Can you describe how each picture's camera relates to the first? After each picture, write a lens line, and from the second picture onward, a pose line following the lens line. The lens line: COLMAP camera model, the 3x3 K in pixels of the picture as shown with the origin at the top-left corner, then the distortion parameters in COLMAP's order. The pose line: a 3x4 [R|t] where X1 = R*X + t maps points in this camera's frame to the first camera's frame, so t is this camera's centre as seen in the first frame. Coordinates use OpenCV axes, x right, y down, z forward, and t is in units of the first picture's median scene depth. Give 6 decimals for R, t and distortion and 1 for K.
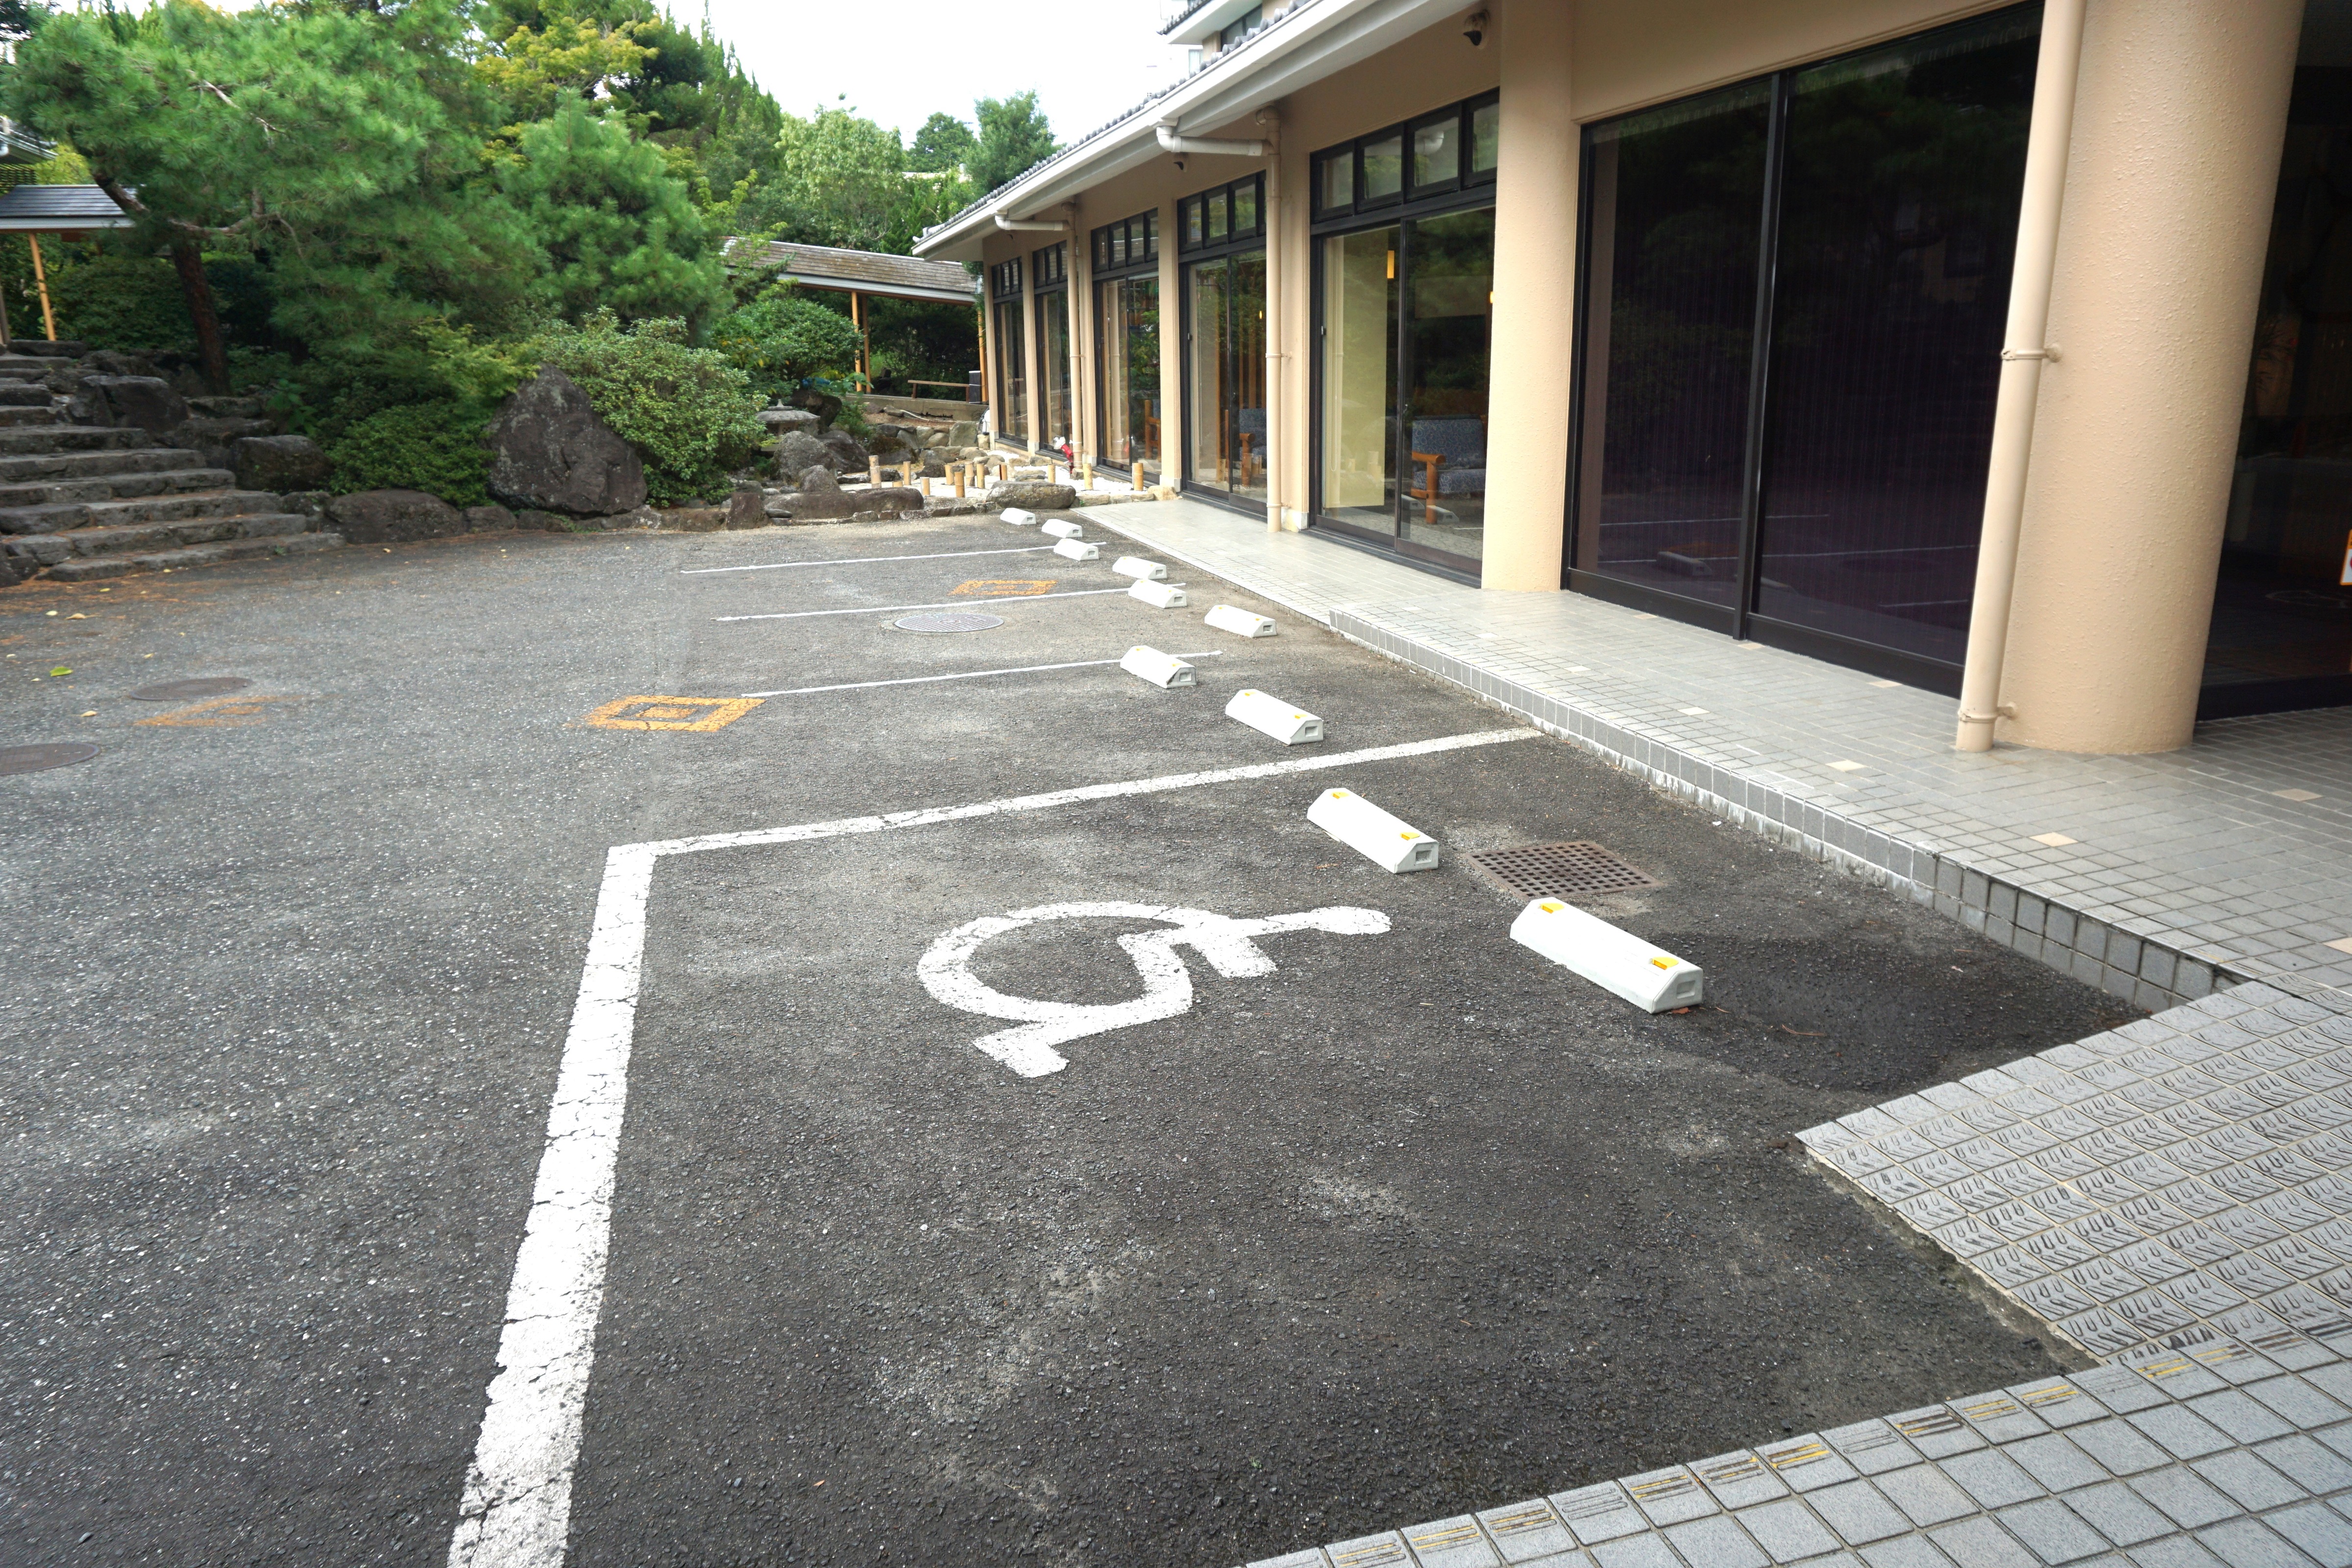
lens RADIAL K [[1566.2, 0, 1171.1], [0, 1566.2, 789.4], [0, 0, 1]] dist [-0.031847, 0.011147]
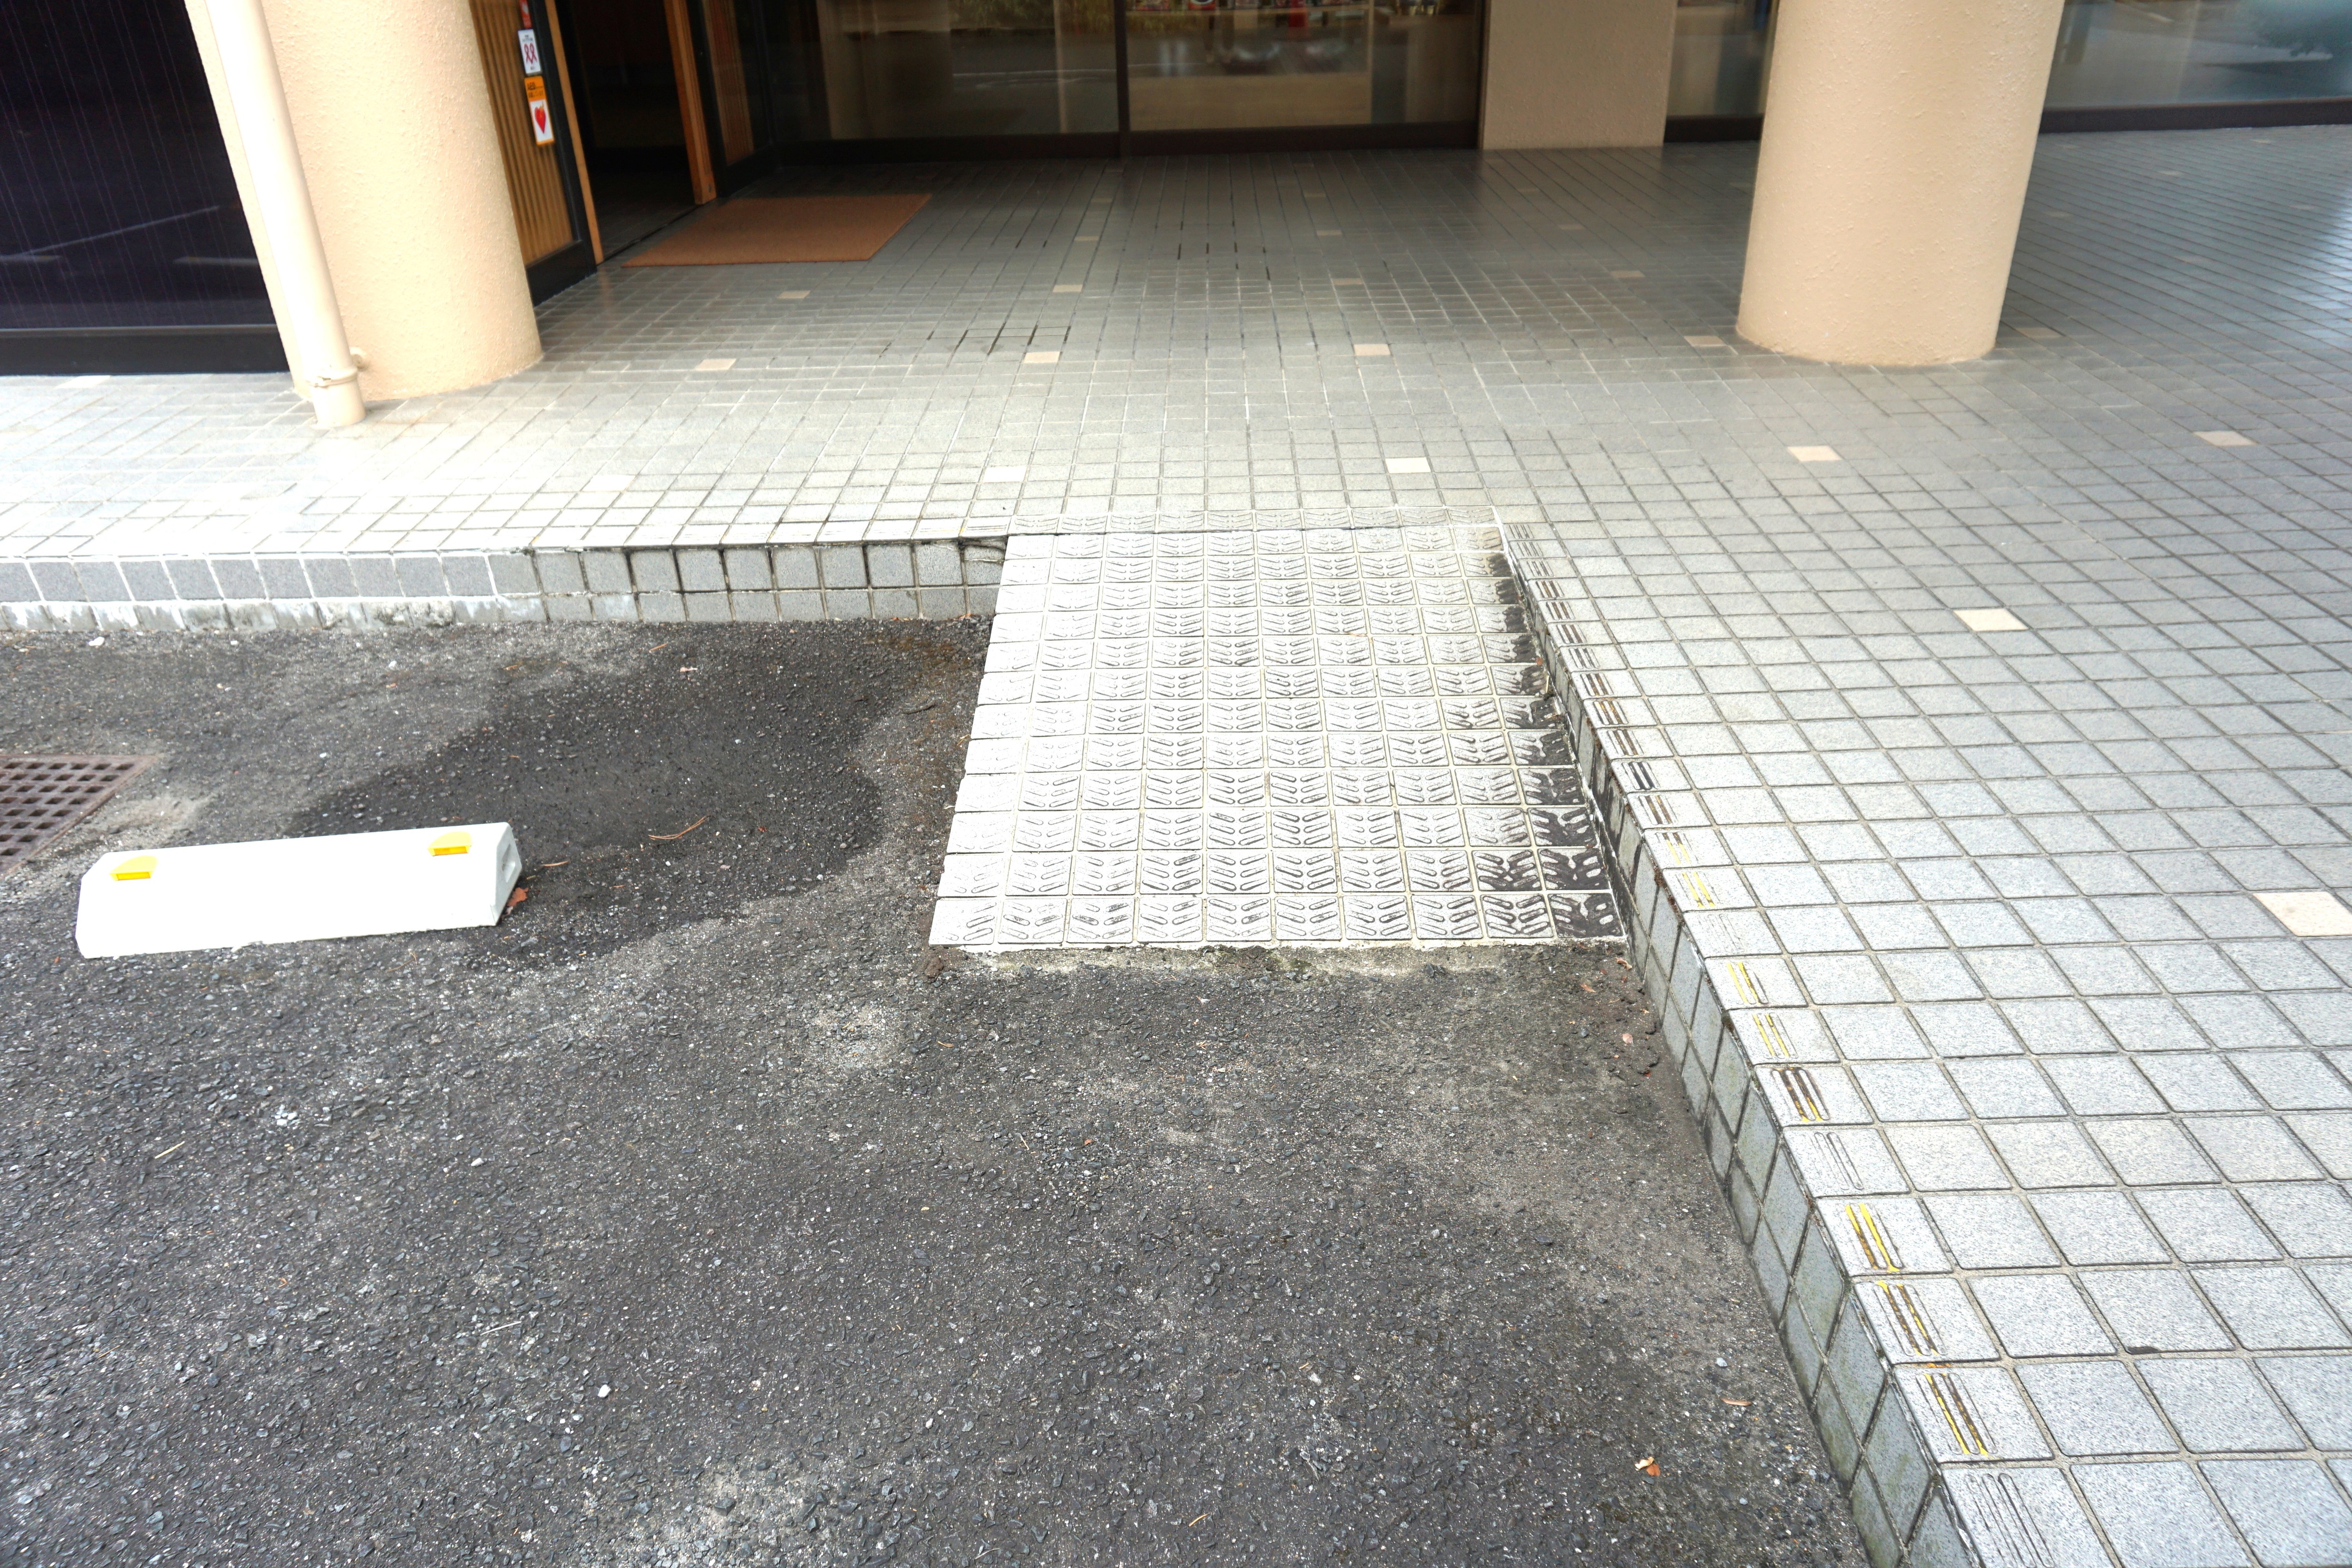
lens RADIAL K [[1566.2, 0, 1182.1], [0, 1566.2, 770.0], [0, 0, 1]] dist [-0.031847, 0.011147]
pose [[0.276860, -0.437702, 0.855433, -0.093362], [0.269910, 0.889815, 0.367938, -0.051919], [-0.922224, 0.129022, 0.364494, 0.470327]]
